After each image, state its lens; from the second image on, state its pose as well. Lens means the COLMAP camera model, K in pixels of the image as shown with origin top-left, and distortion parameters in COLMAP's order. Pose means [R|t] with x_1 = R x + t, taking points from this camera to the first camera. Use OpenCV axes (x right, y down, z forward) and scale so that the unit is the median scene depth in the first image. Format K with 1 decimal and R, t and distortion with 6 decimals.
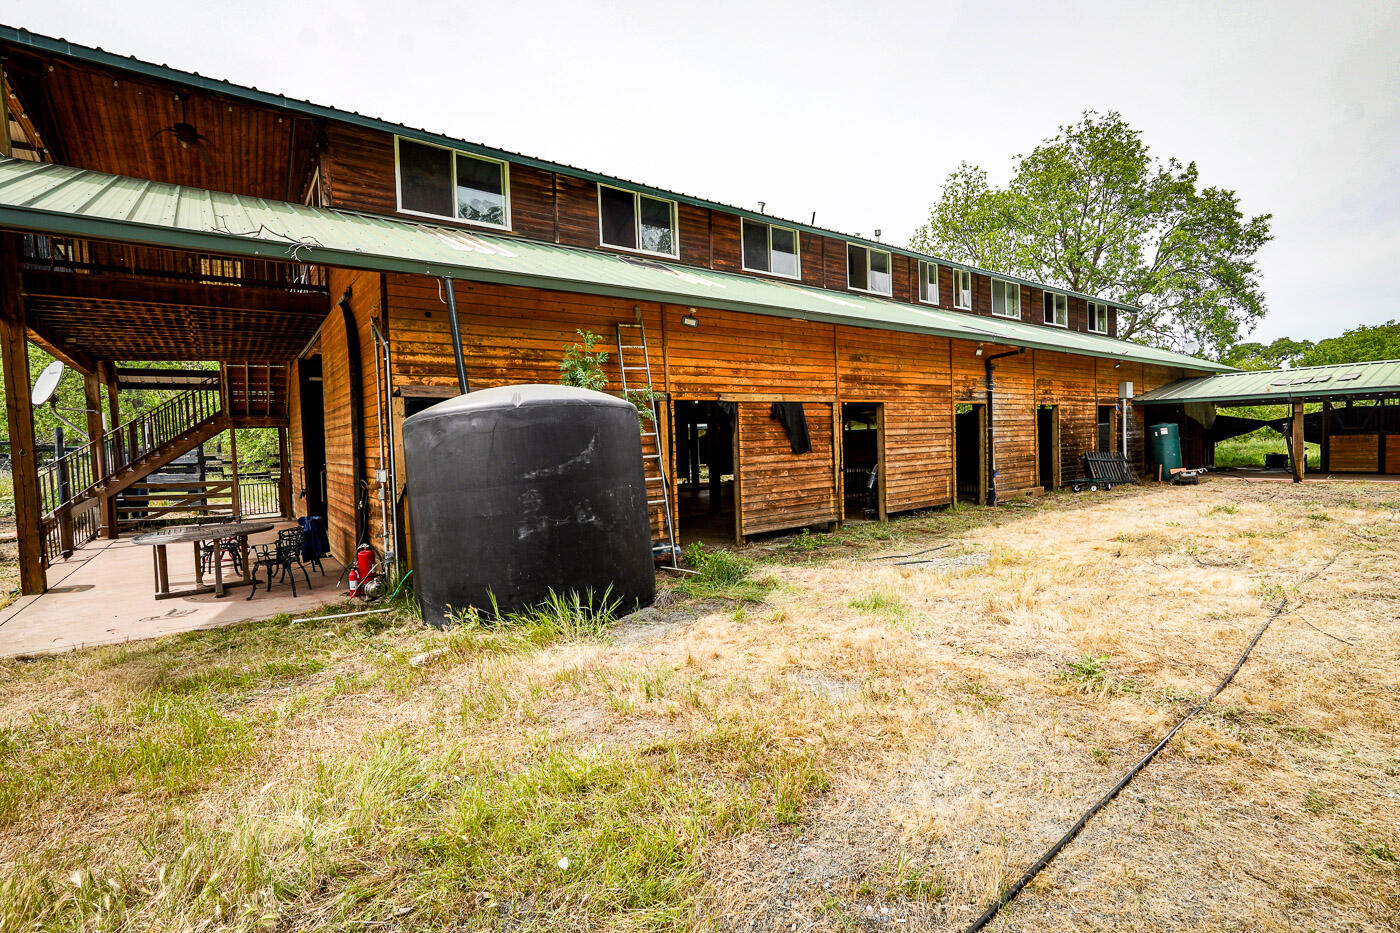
lens RADIAL K [[642.0, 0, 694.5], [0, 642.0, 467.9], [0, 0, 1]] dist [-0.022662, 0.011107]
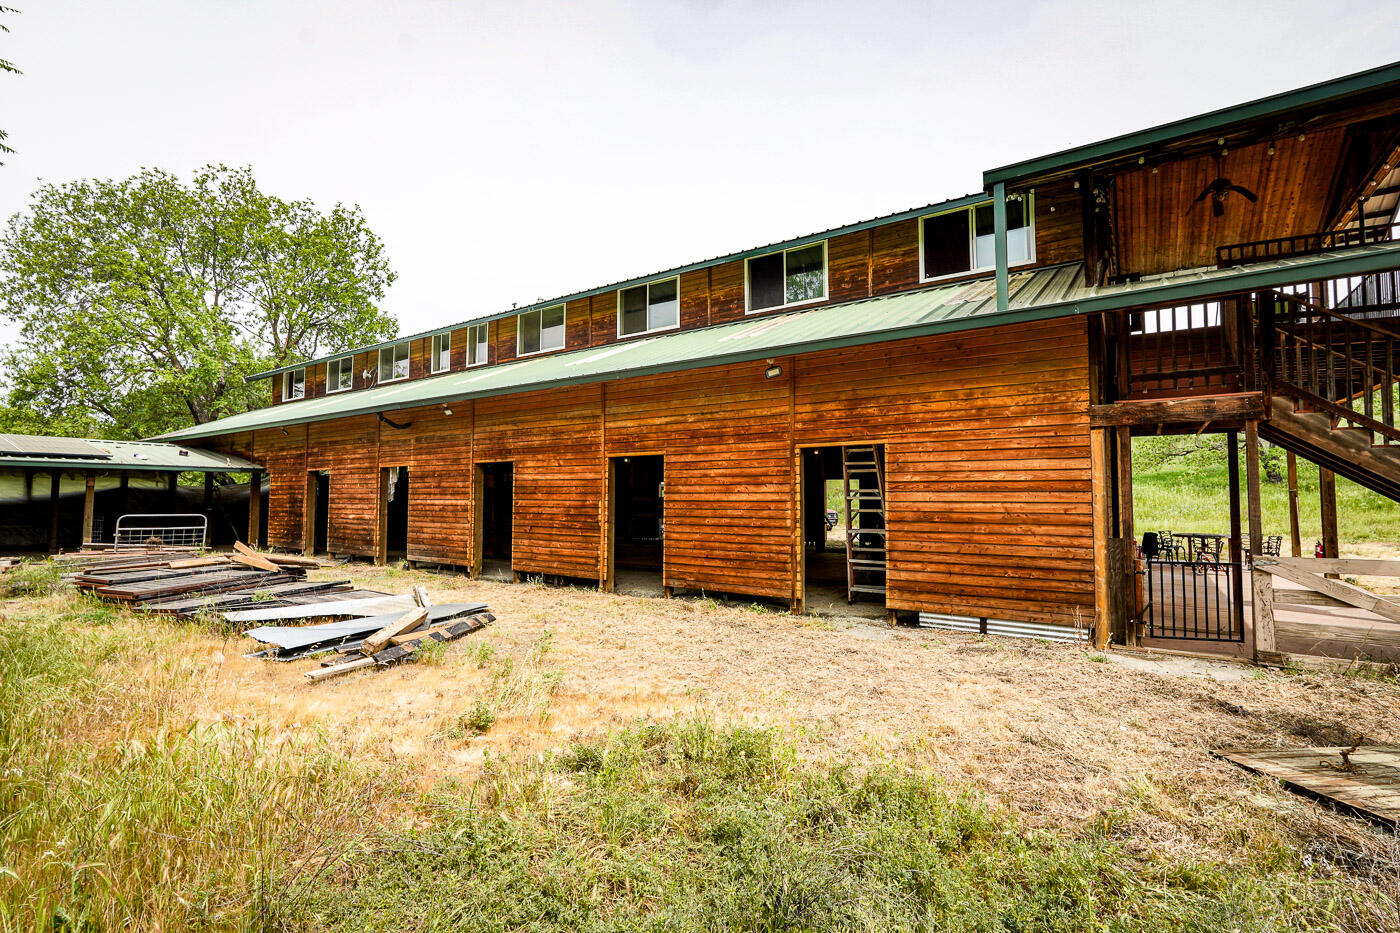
lens RADIAL K [[617.5, 0, 683.4], [0, 617.5, 473.6], [0, 0, 1]] dist [-0.020899, 0.000537]
pose [[0.332745, -0.006479, -0.942995, 1.652107], [-0.054893, 0.998148, -0.026228, -0.094285], [0.941418, 0.060491, 0.331773, 1.181021]]
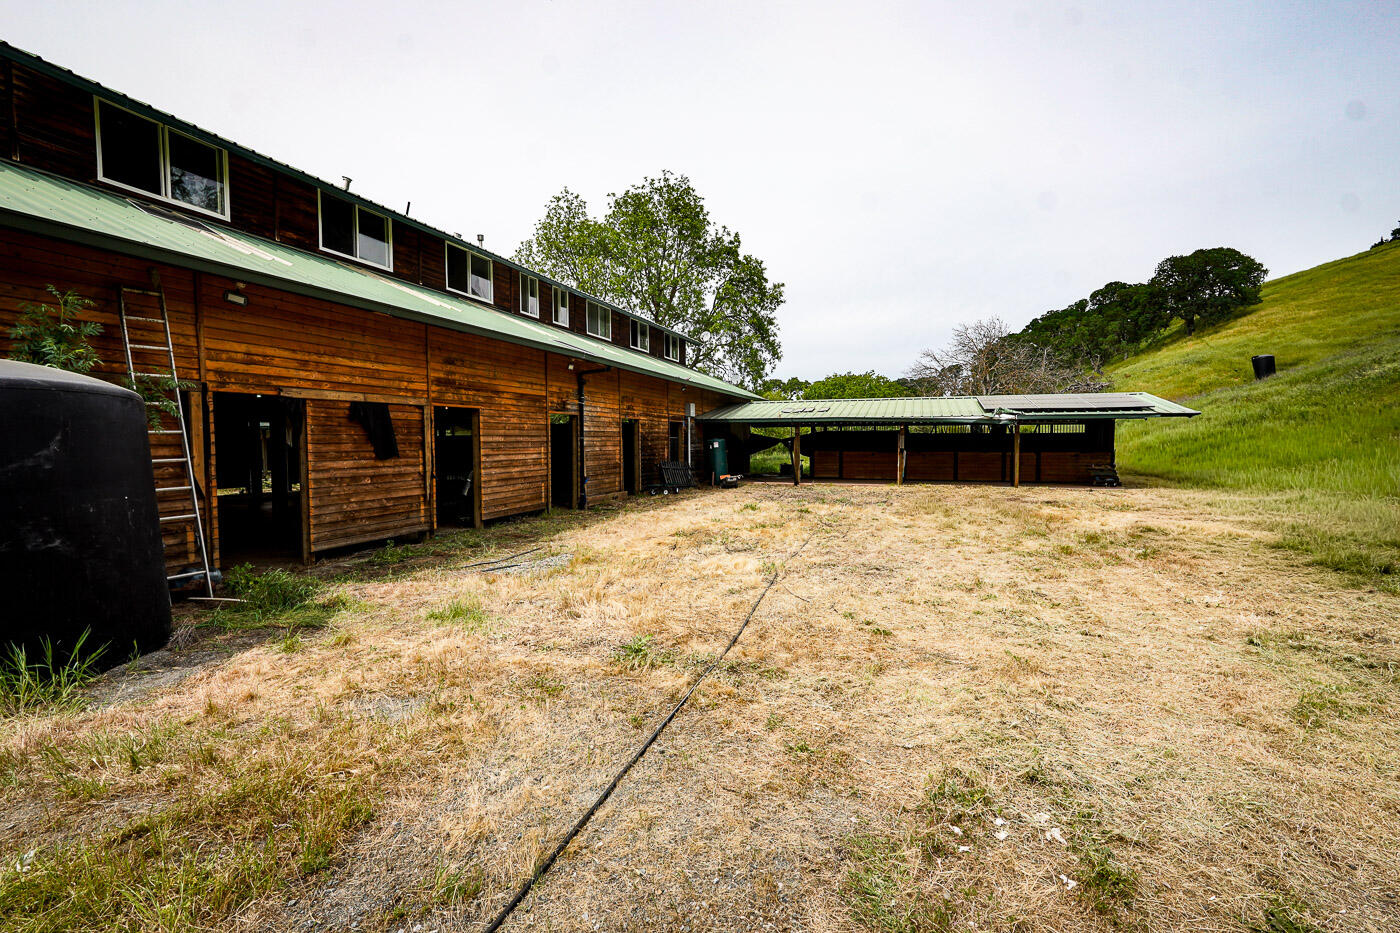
lens RADIAL K [[642.0, 0, 694.5], [0, 642.0, 467.9], [0, 0, 1]] dist [-0.022662, 0.011107]
pose [[0.828467, 0.005309, 0.560013, 0.020254], [0.000847, 0.999942, -0.010731, 0.000534], [-0.560038, 0.009365, 0.828414, -0.009783]]
